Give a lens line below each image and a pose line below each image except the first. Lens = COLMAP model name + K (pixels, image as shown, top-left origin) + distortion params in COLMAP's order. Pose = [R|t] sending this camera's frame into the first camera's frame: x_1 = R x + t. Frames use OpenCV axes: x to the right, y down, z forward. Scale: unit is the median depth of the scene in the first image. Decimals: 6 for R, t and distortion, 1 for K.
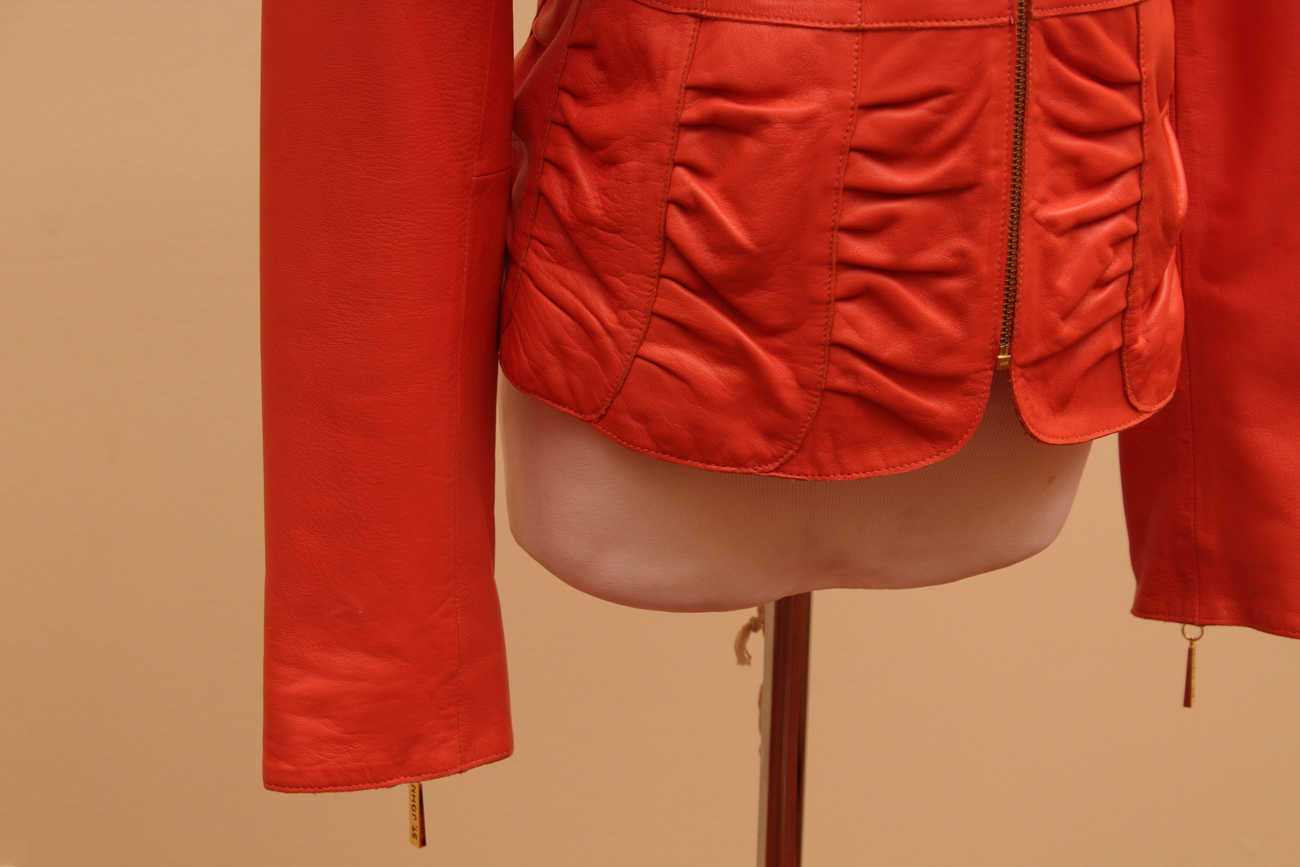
lens RADIAL K [[3127.6, 0, 650.0], [0, 3127.6, 430.2], [0, 0, 1]] dist [0.050320, 0.000000]
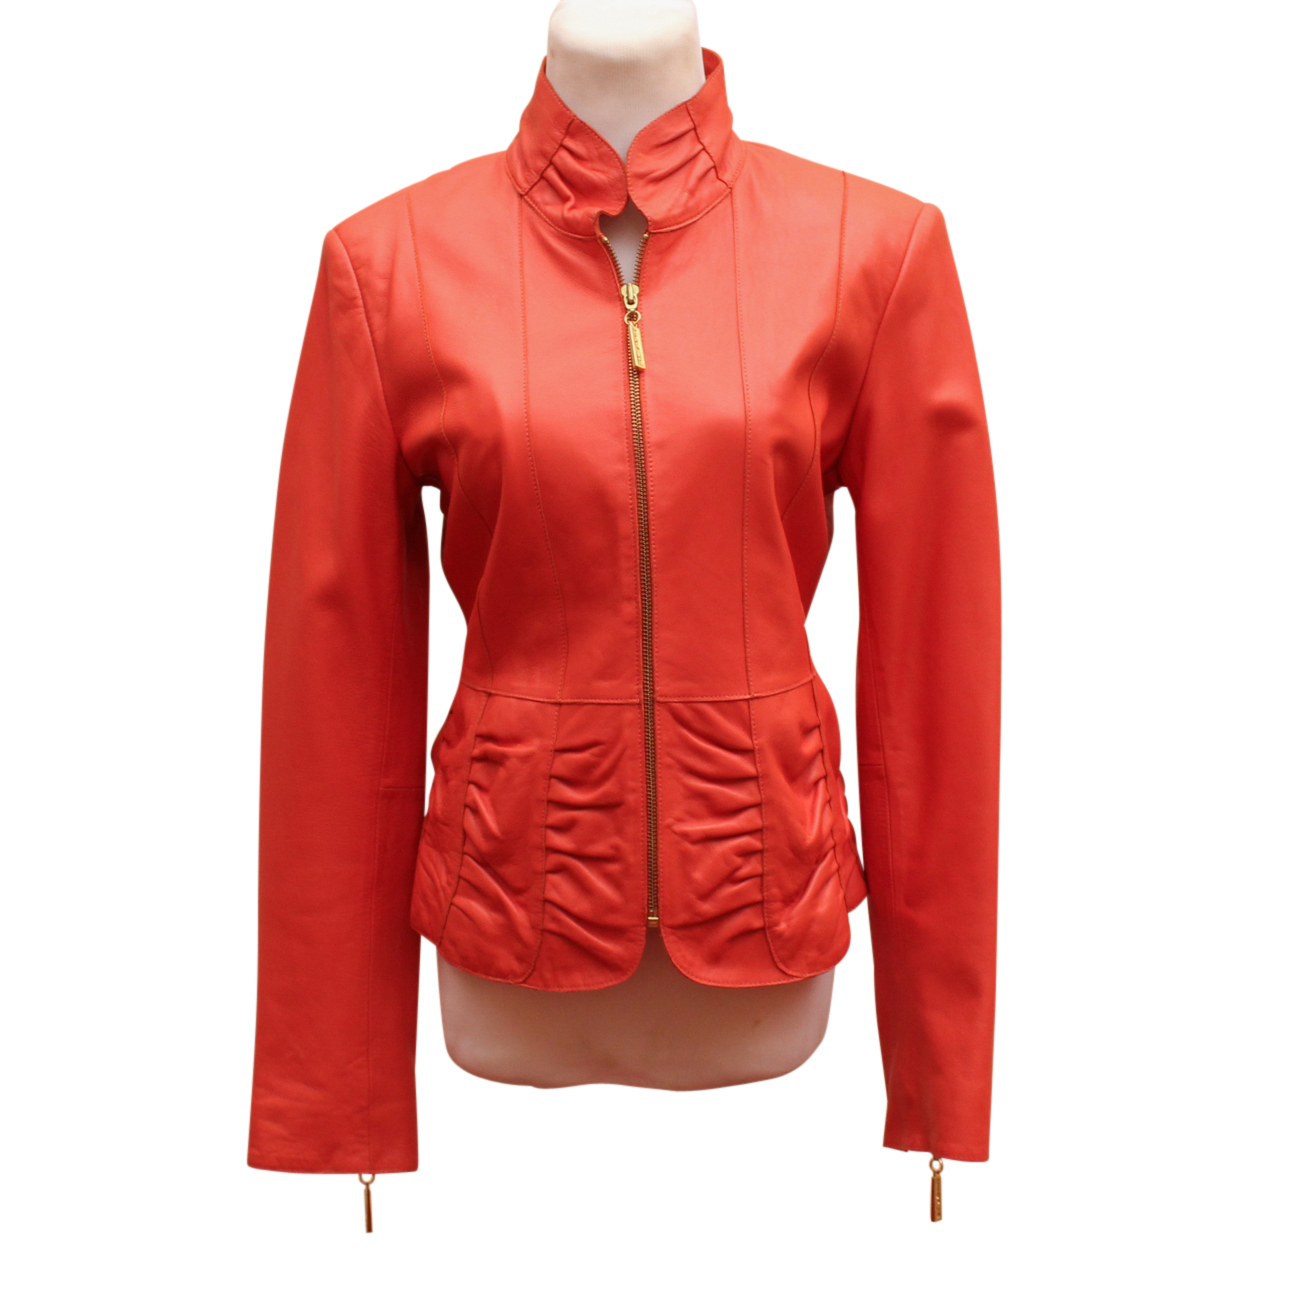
lens RADIAL K [[3264.0, 0, 648.7], [0, 3264.0, 654.5], [0, 0, 1]] dist [-0.076526, 0.000000]
pose [[0.920152, 0.042409, -0.389258, 0.735296], [-0.117071, 0.978441, -0.170140, 0.124039], [0.373651, 0.202126, 0.905279, -0.495411]]
